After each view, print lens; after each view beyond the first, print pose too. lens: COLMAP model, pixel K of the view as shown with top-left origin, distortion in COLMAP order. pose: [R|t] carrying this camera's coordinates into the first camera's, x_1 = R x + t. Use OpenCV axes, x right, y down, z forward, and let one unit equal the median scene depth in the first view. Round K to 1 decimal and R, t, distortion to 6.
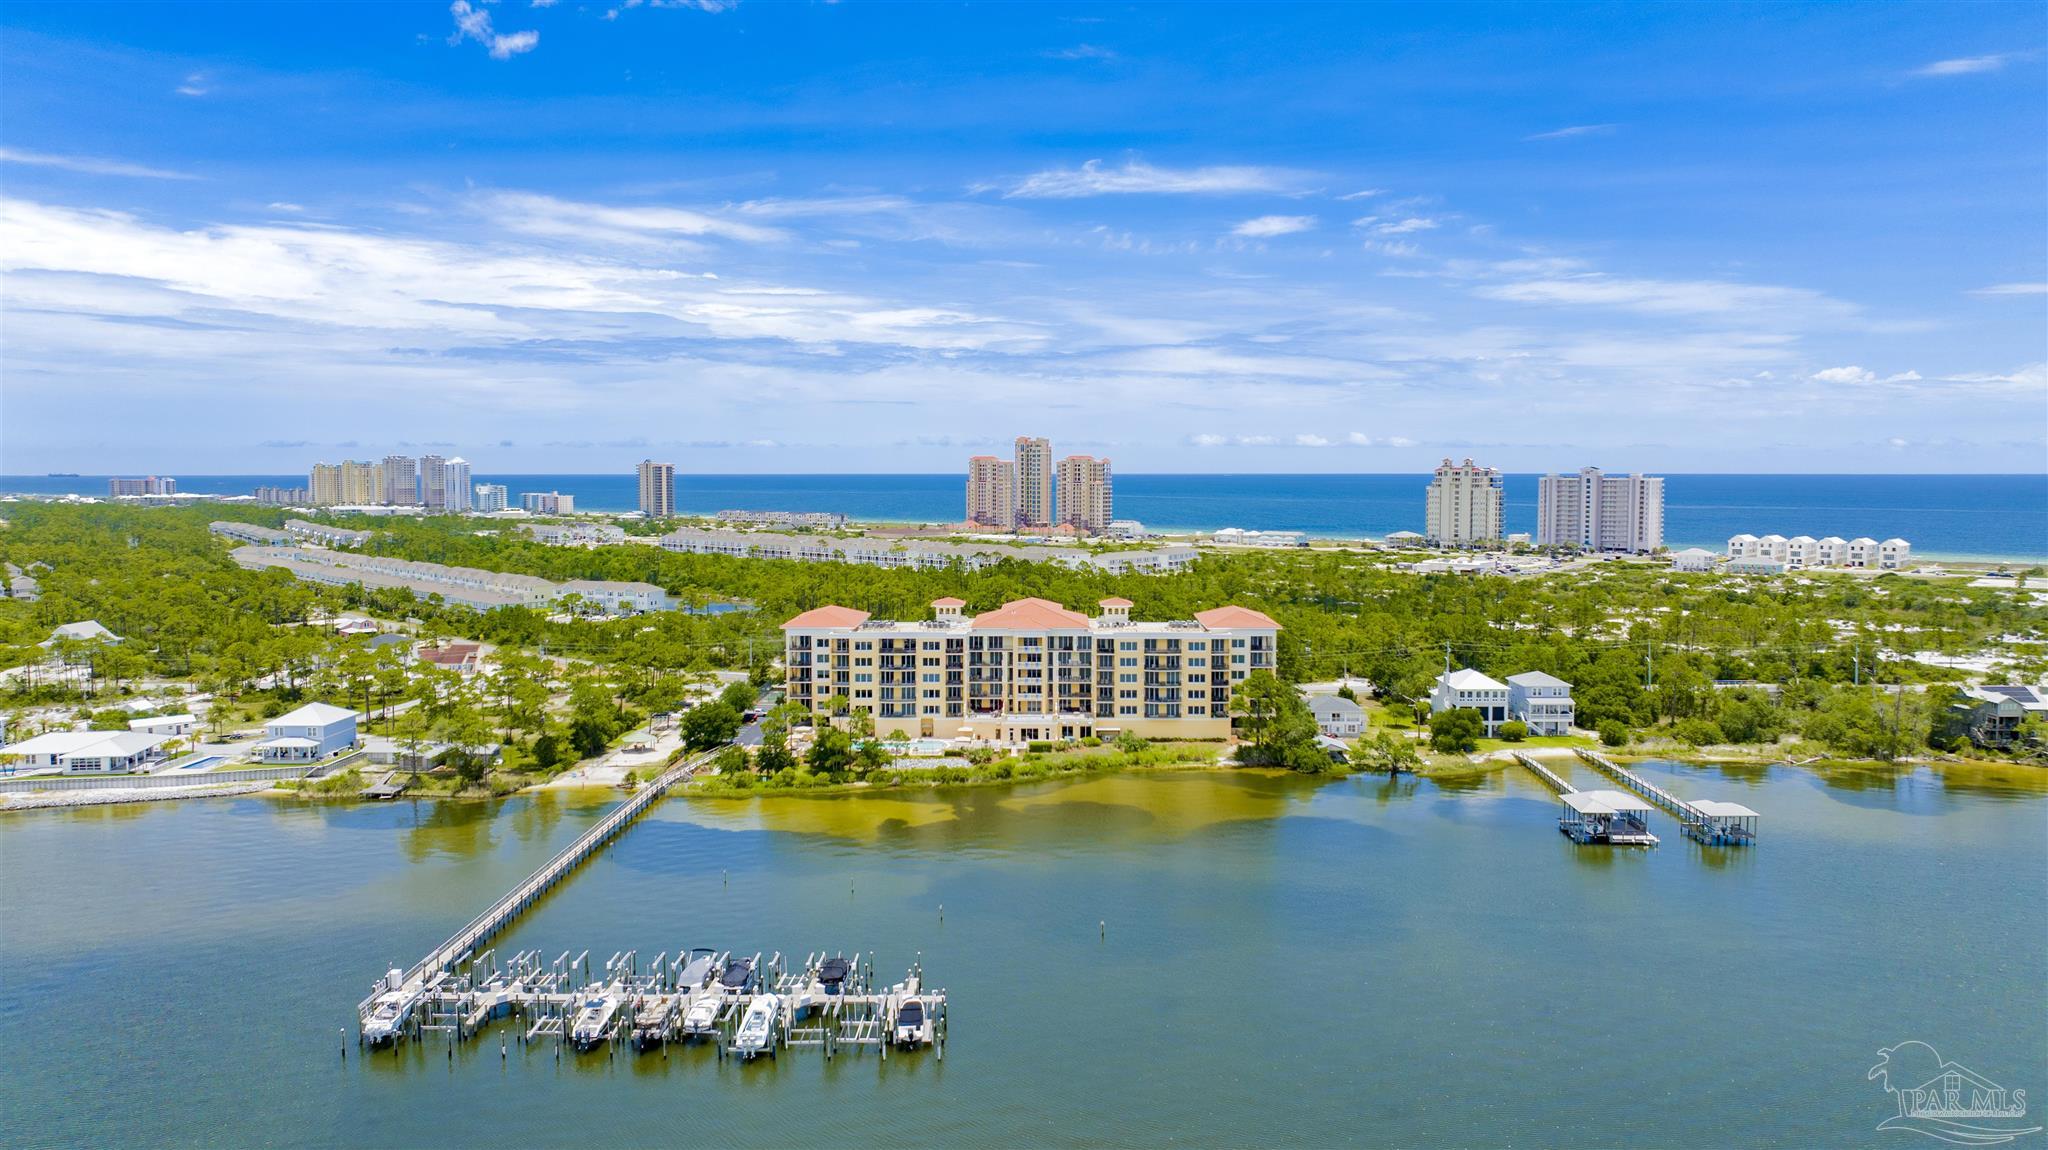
lens RADIAL K [[1434.0, 0, 1031.8], [0, 1434.0, 559.1], [0, 0, 1]] dist [-0.028591, 0.017065]
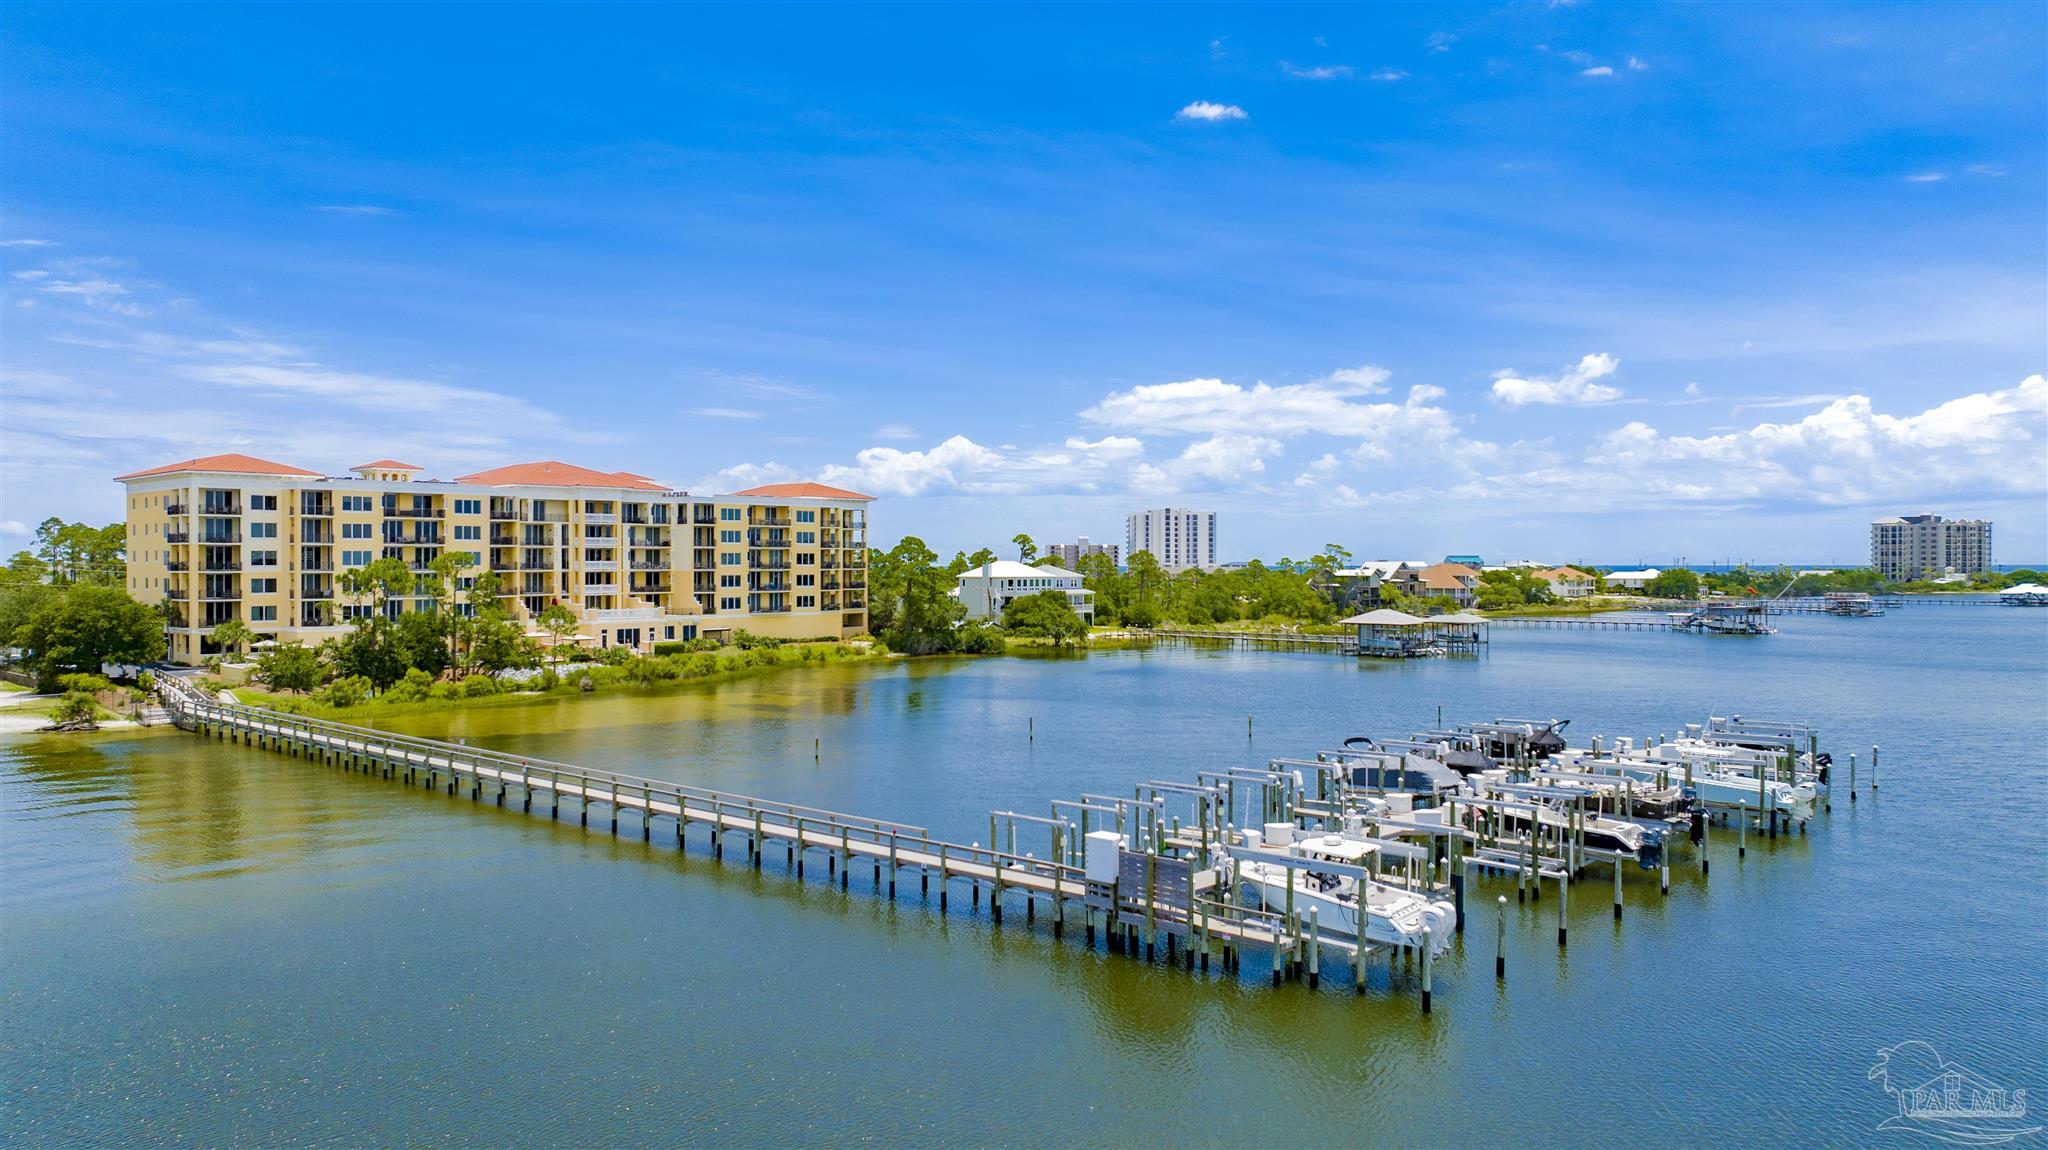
lens RADIAL K [[1434.0, 0, 1036.8], [0, 1434.0, 578.0], [0, 0, 1]] dist [-0.028591, 0.017065]
pose [[0.661037, -0.005228, 0.750335, -0.149713], [0.047982, 0.998224, -0.035317, 0.050240], [-0.748817, 0.059349, 0.660114, 0.161540]]
